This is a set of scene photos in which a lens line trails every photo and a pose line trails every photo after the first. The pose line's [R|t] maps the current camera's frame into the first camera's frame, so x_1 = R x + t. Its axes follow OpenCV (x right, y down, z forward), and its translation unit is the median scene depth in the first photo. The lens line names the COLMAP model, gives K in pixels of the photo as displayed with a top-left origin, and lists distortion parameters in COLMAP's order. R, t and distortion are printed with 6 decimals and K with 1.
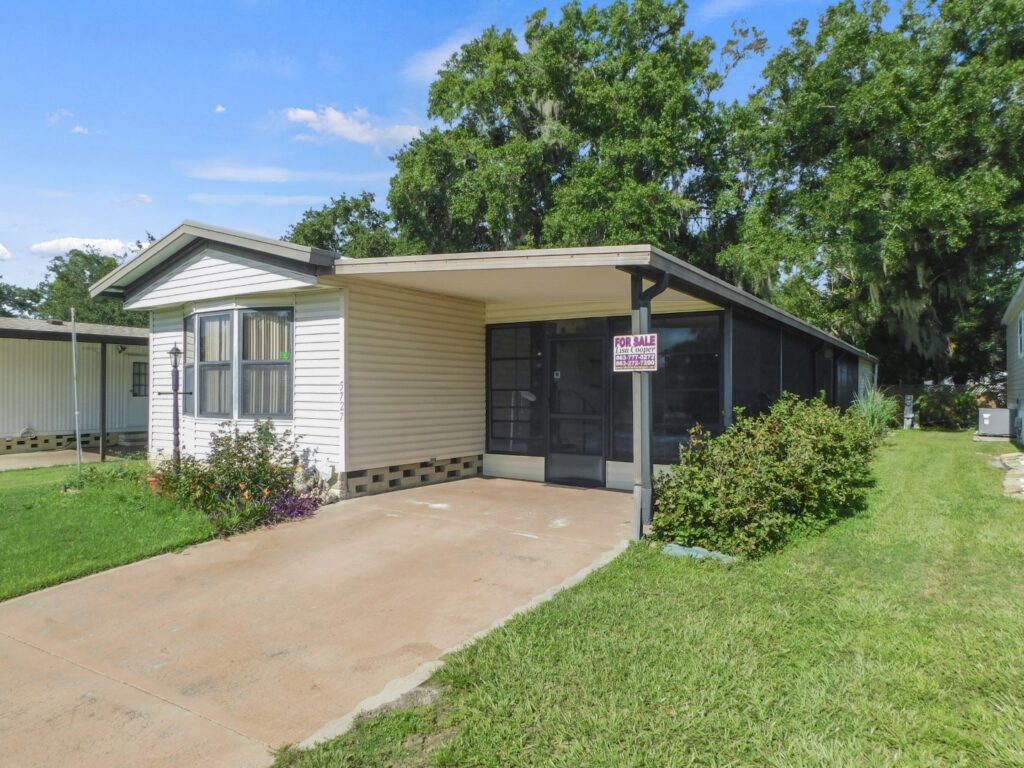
lens RADIAL K [[687.1, 0, 514.0], [0, 687.1, 386.2], [0, 0, 1]] dist [-0.070726, 0.058114]
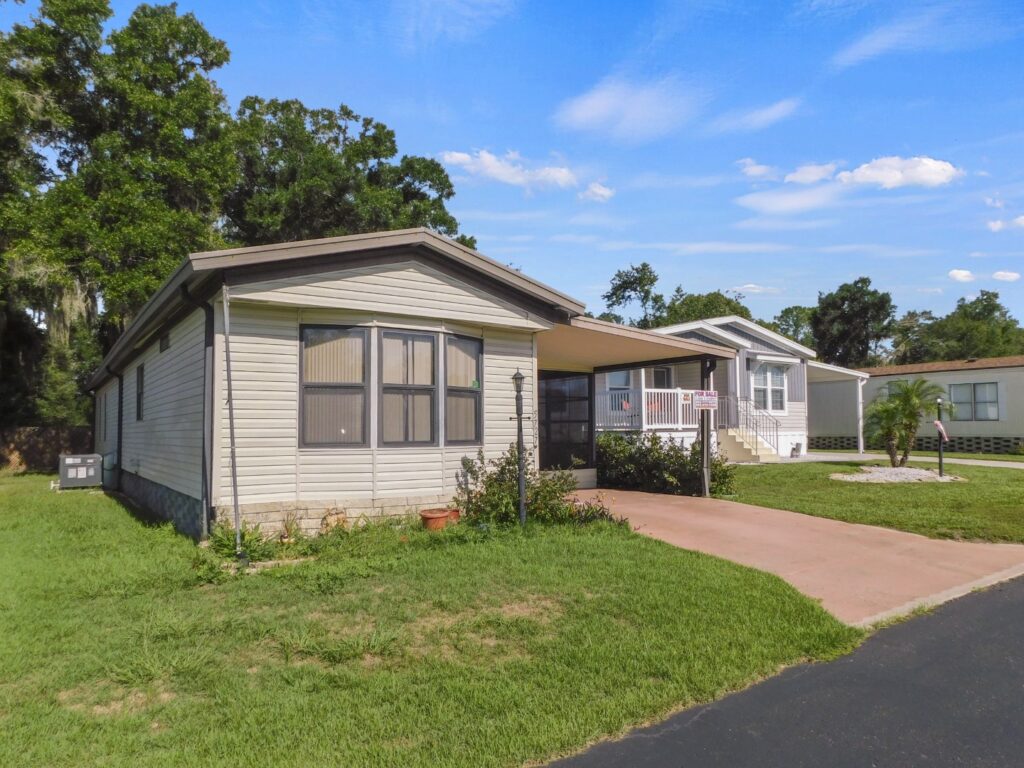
lens RADIAL K [[687.1, 0, 514.0], [0, 687.1, 386.2], [0, 0, 1]] dist [-0.070726, 0.058114]
pose [[0.386659, 0.056743, 0.920475, -1.055613], [0.000103, 0.998103, -0.061572, 0.019677], [-0.922223, 0.023902, 0.385920, 0.439662]]
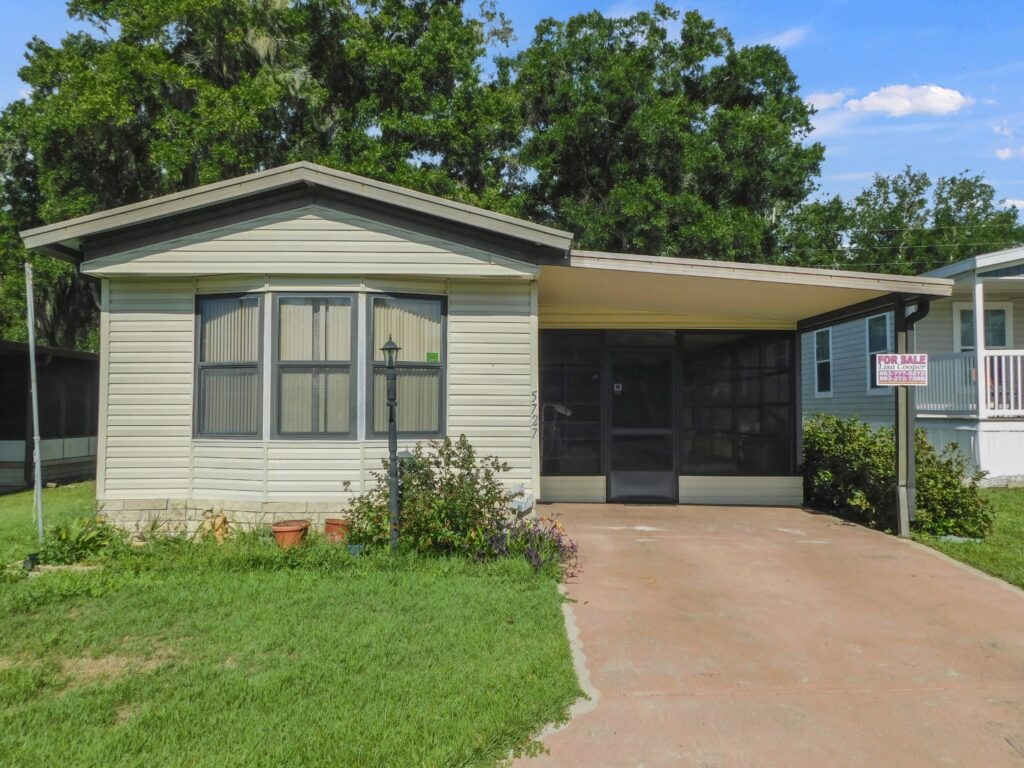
lens RADIAL K [[840.5, 0, 518.6], [0, 840.5, 363.9], [0, 0, 1]] dist [0.001370, 0.010092]
pose [[0.831973, 0.031734, 0.553908, -0.648024], [-0.006733, 0.998867, -0.047114, 0.006858], [-0.554776, 0.035468, 0.831244, 0.111088]]
